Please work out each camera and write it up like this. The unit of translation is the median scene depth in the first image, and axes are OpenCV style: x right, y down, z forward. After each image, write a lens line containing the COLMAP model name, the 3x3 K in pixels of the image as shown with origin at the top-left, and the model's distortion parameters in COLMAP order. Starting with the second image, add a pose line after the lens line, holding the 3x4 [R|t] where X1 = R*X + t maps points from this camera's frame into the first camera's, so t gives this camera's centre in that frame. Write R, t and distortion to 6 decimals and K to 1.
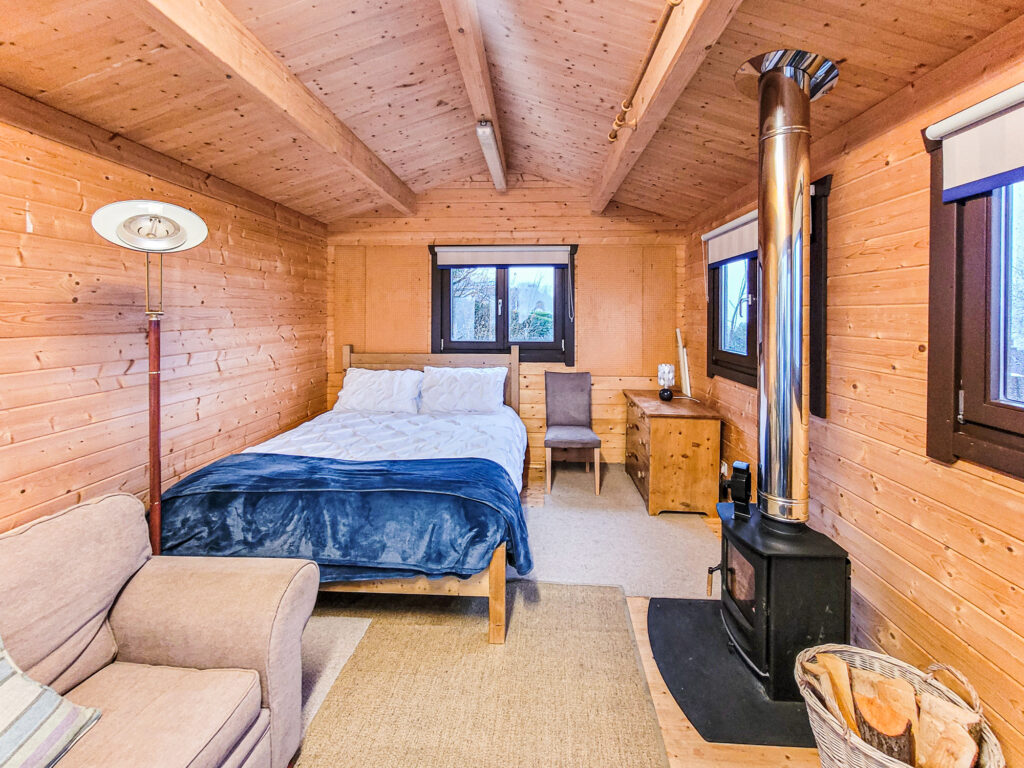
lens RADIAL K [[421.8, 0, 514.5], [0, 421.8, 316.0], [0, 0, 1]] dist [-0.001916, -0.000363]
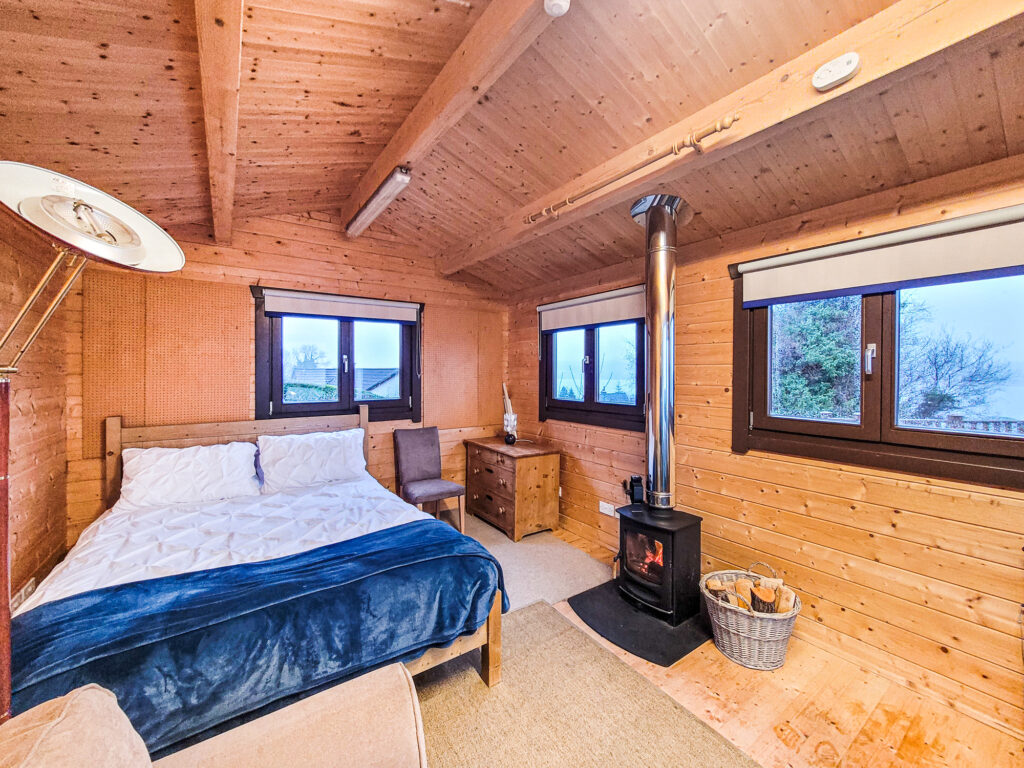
lens RADIAL K [[410.8, 0, 513.0], [0, 410.8, 373.3], [0, 0, 1]] dist [-0.001851, -0.000297]
pose [[0.791282, -0.004950, 0.611431, -0.382686], [0.004250, 0.999988, 0.002594, -0.000542], [-0.611437, 0.000546, 0.791293, 0.098758]]
